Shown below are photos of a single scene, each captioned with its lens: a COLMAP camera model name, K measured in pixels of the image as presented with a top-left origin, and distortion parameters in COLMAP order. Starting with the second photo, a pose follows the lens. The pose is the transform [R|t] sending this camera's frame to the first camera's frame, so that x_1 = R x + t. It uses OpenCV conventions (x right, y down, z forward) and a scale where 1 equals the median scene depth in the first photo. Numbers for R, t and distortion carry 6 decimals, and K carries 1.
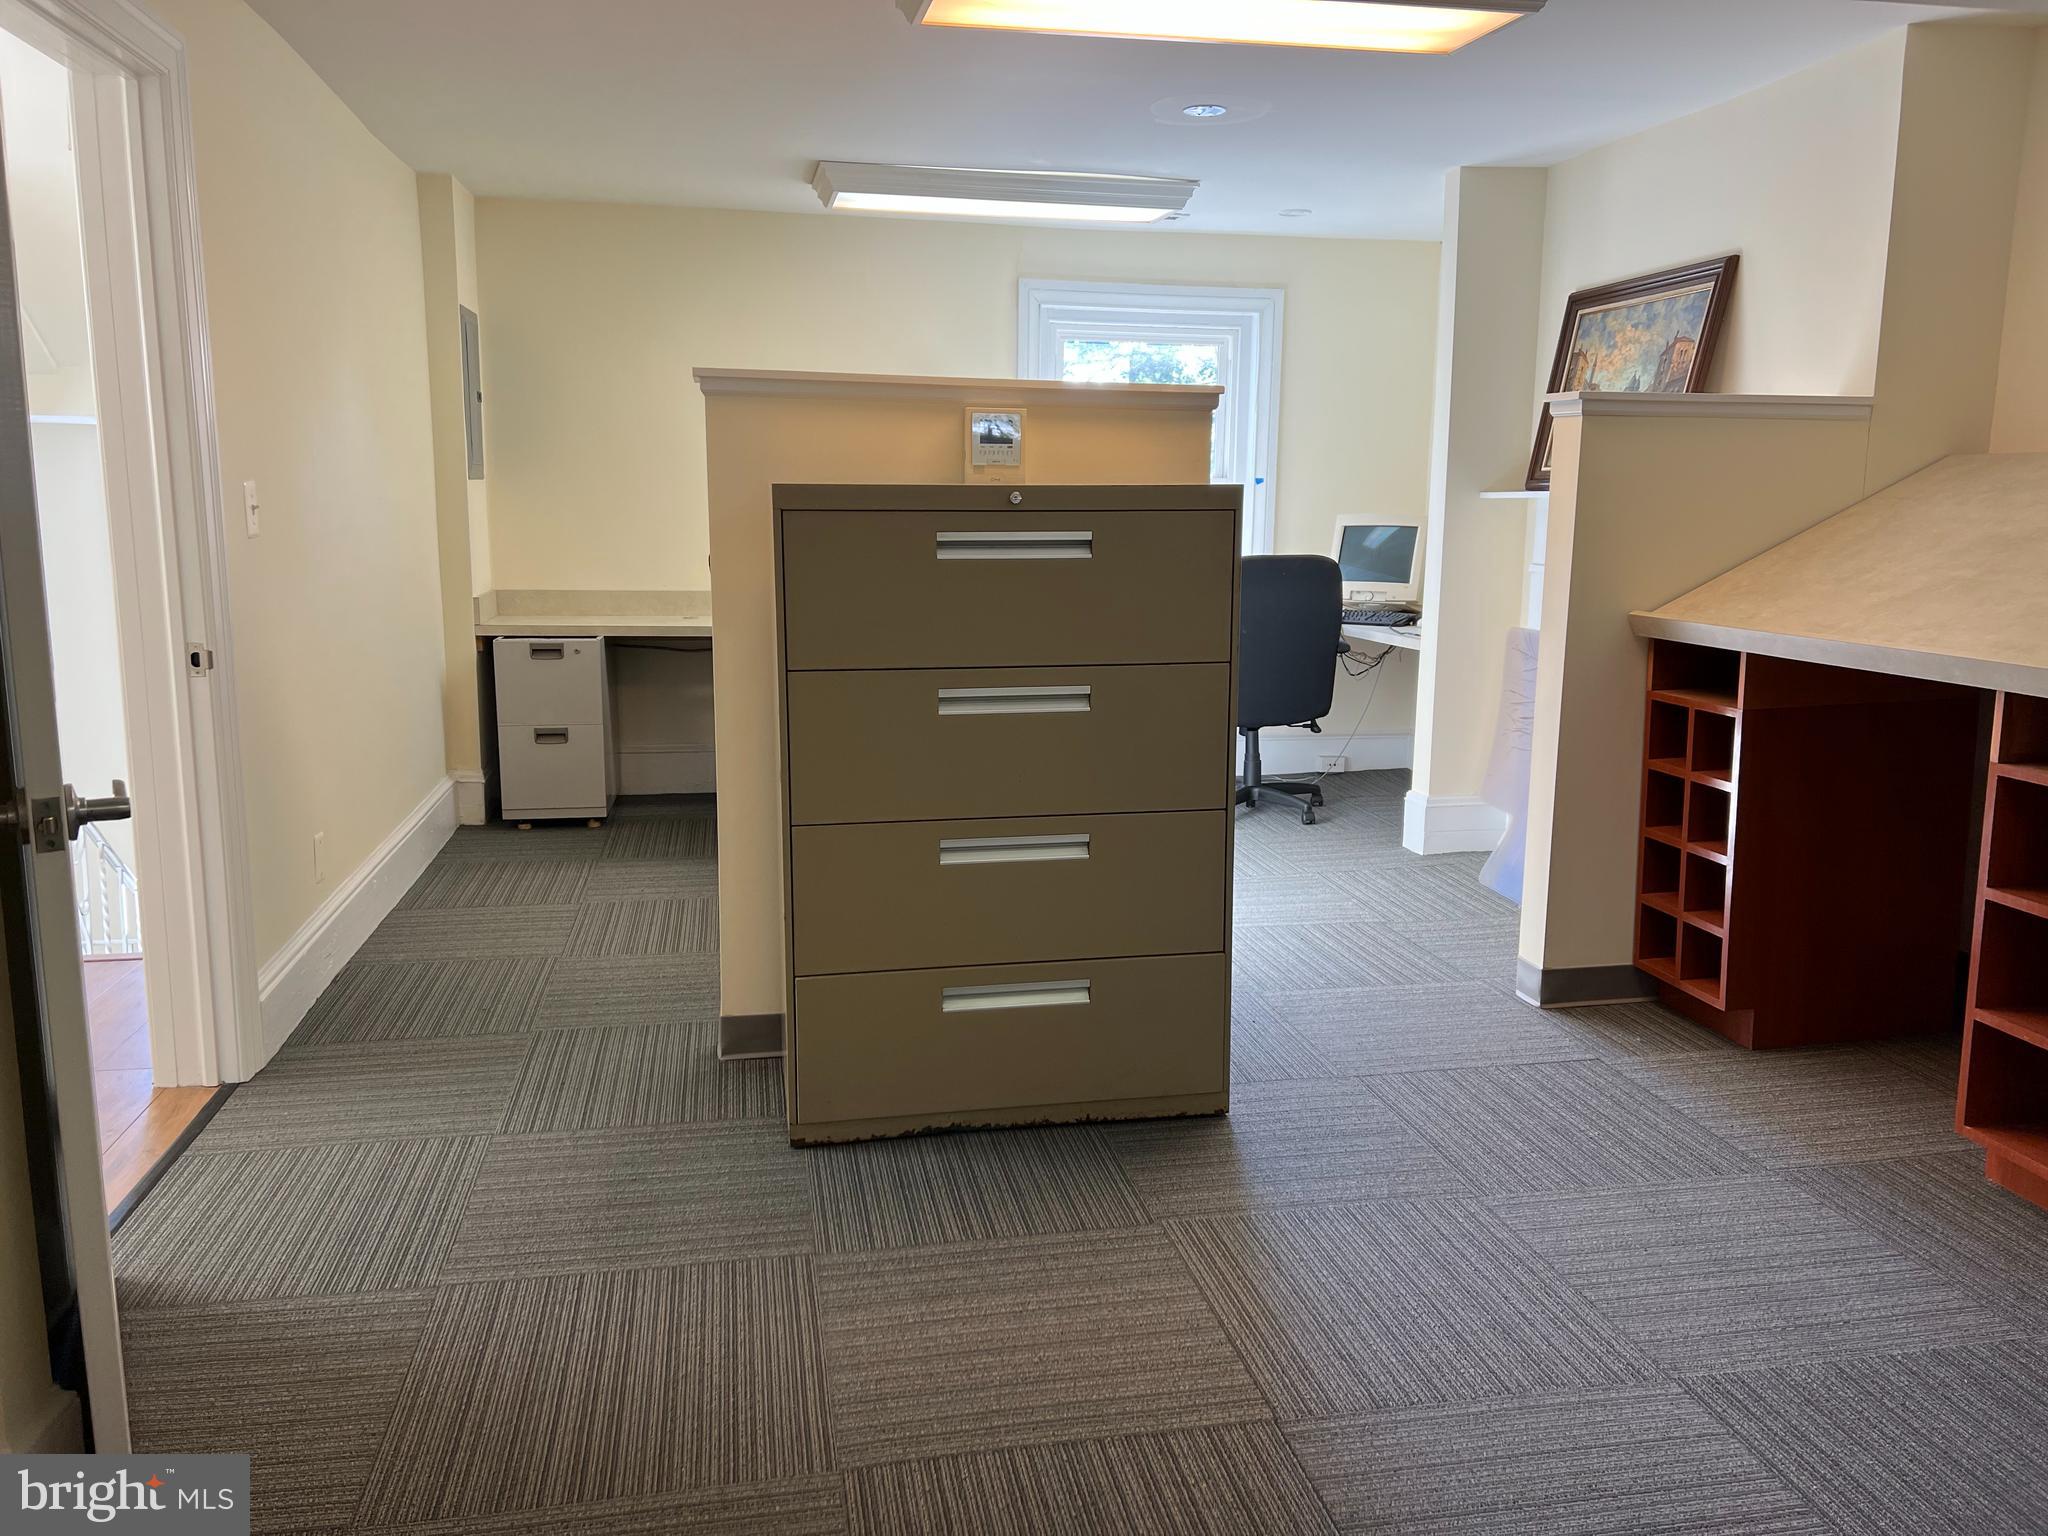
lens RADIAL K [[1549.2, 0, 1031.3], [0, 1549.2, 760.3], [0, 0, 1]] dist [0.072743, -0.075606]
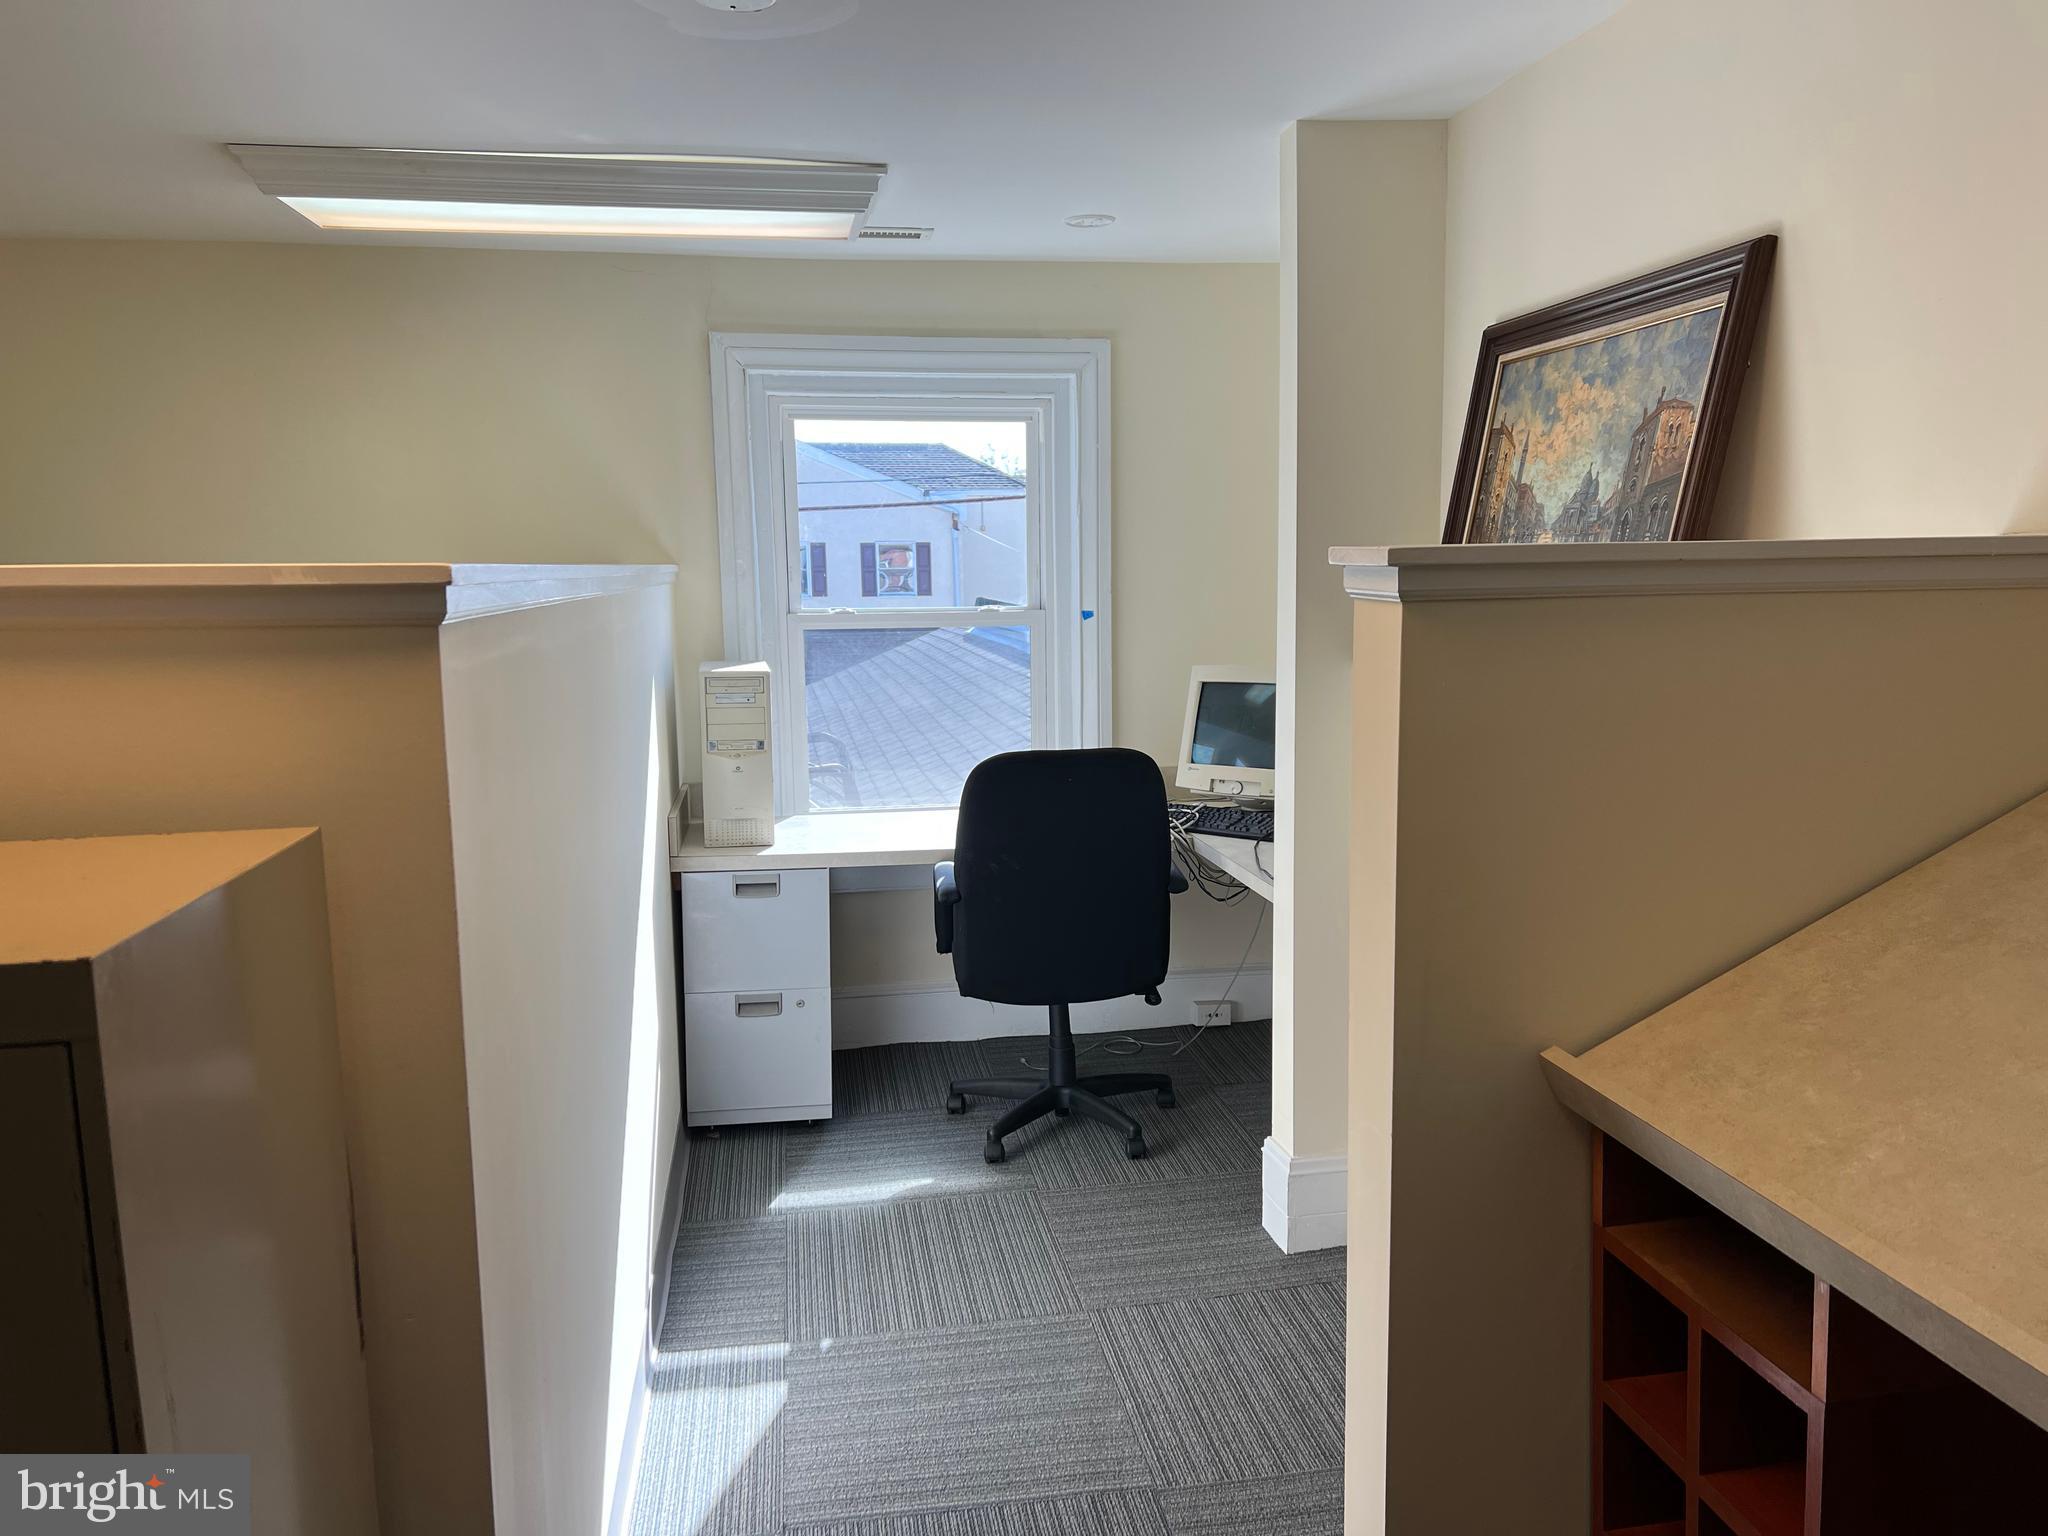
lens RADIAL K [[1549.2, 0, 1025.8], [0, 1549.2, 779.6], [0, 0, 1]] dist [0.072743, -0.075606]
pose [[0.999116, -0.021198, -0.036306, 0.194107], [0.020199, 0.999413, -0.027671, -0.119348], [0.036872, 0.026913, 0.998958, 0.425071]]
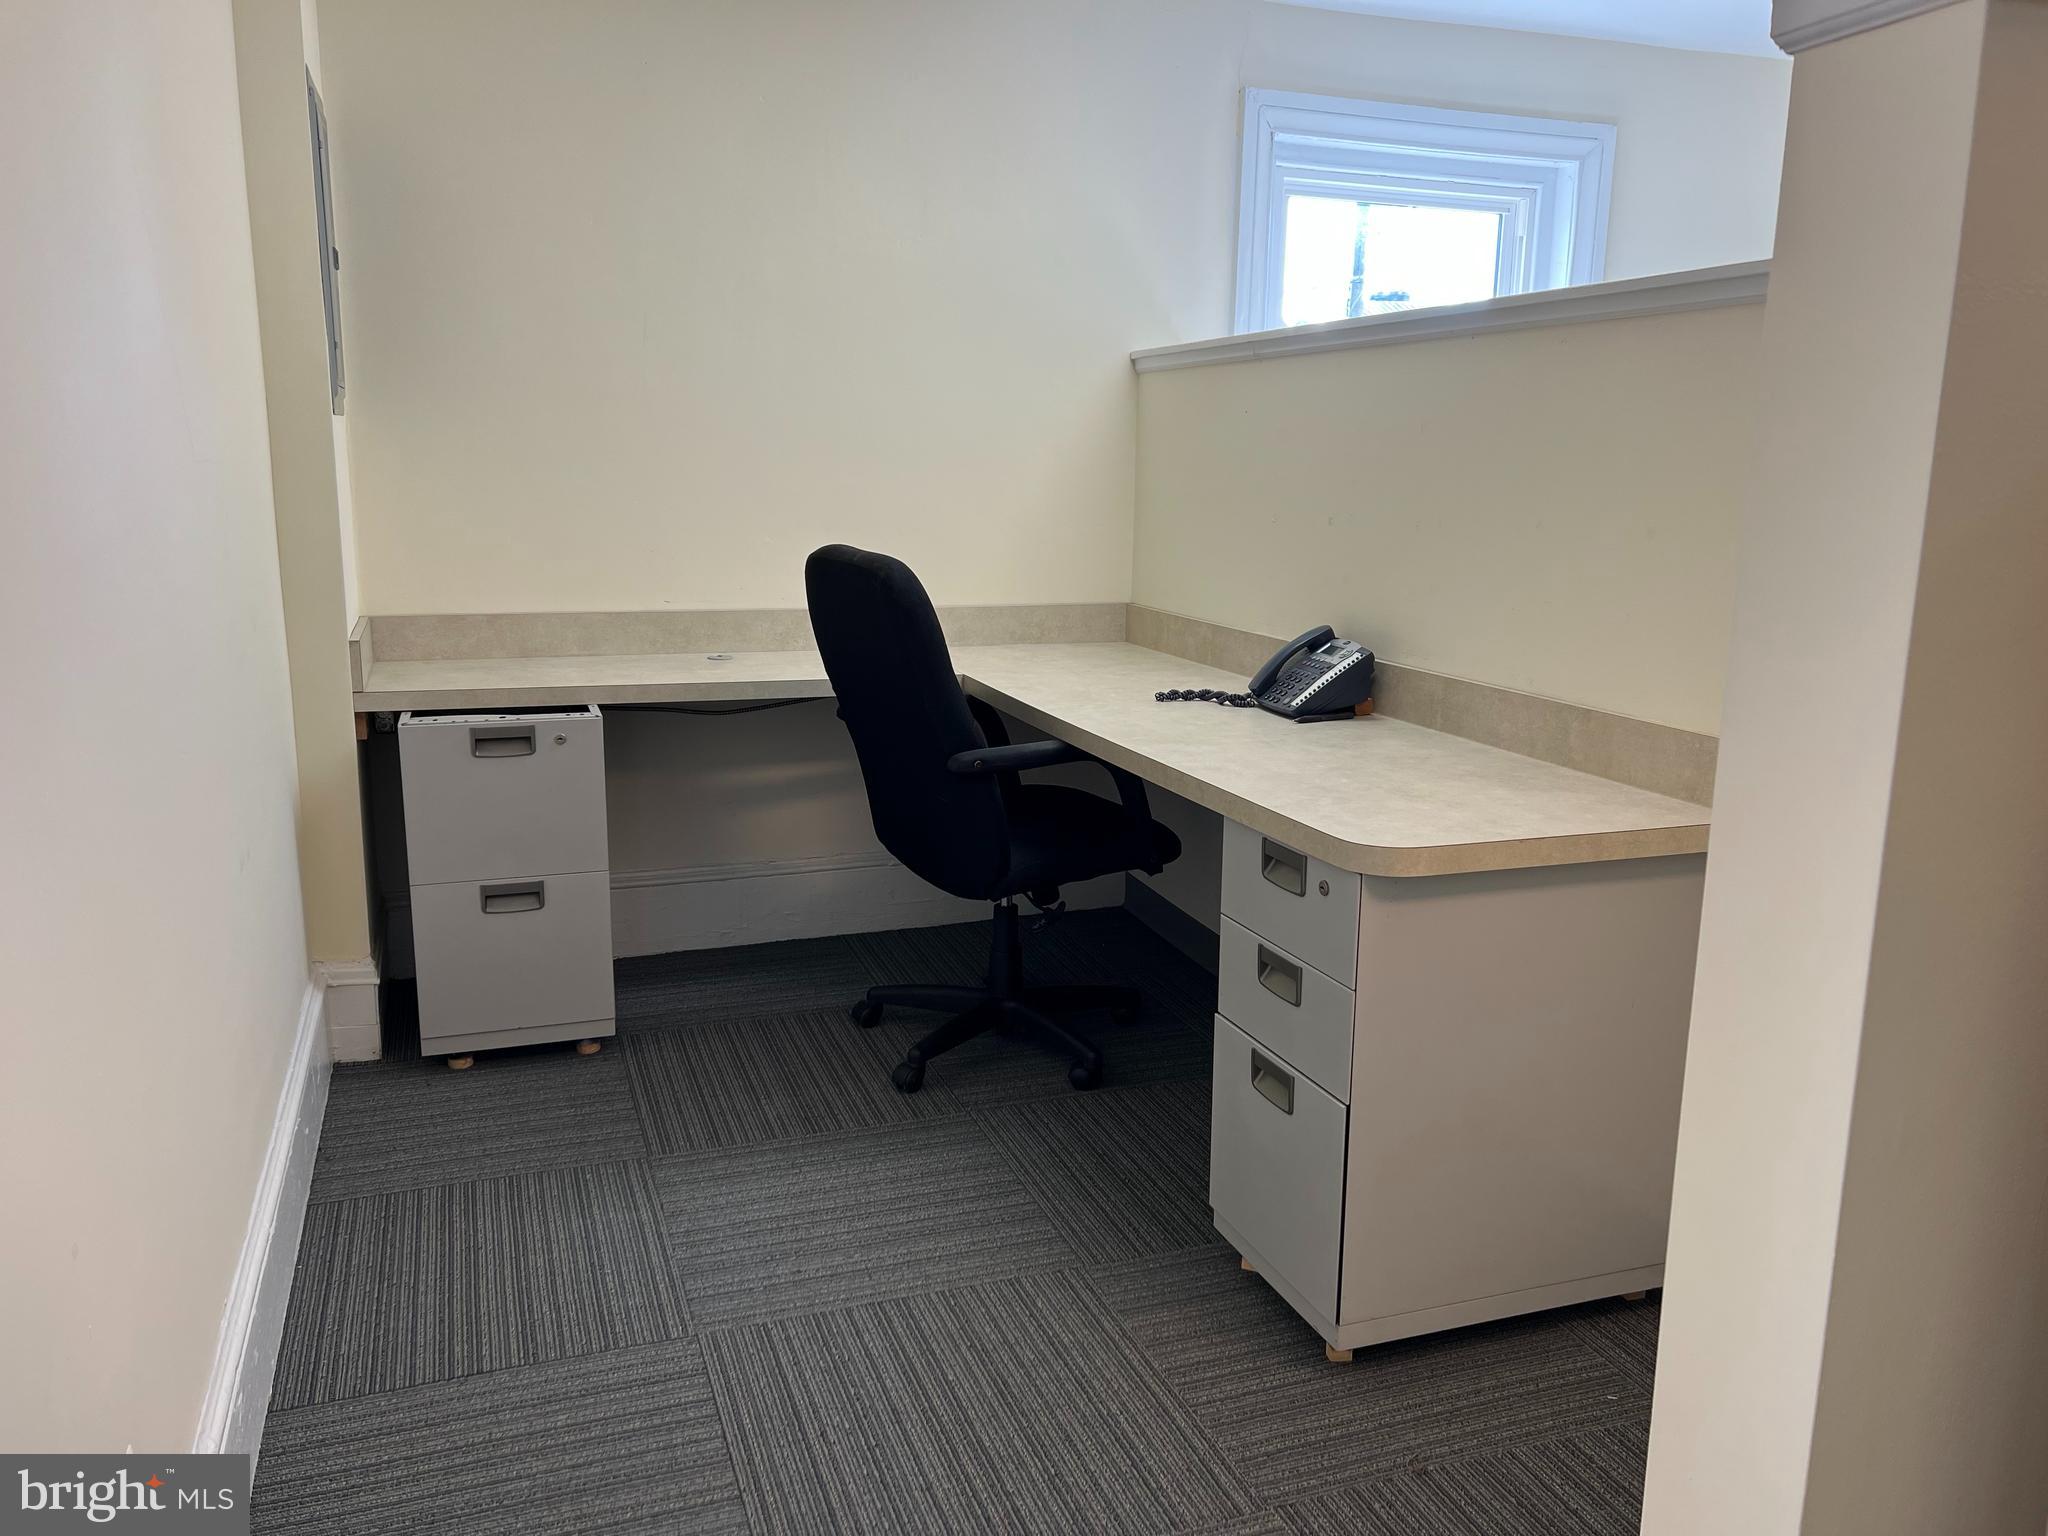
lens RADIAL K [[1549.2, 0, 1011.9], [0, 1549.2, 755.7], [0, 0, 1]] dist [0.072743, -0.075606]
pose [[0.989148, -0.024377, 0.144887, -0.247602], [0.019726, 0.999246, 0.033448, -0.090806], [-0.145593, -0.030227, 0.988883, 0.514516]]
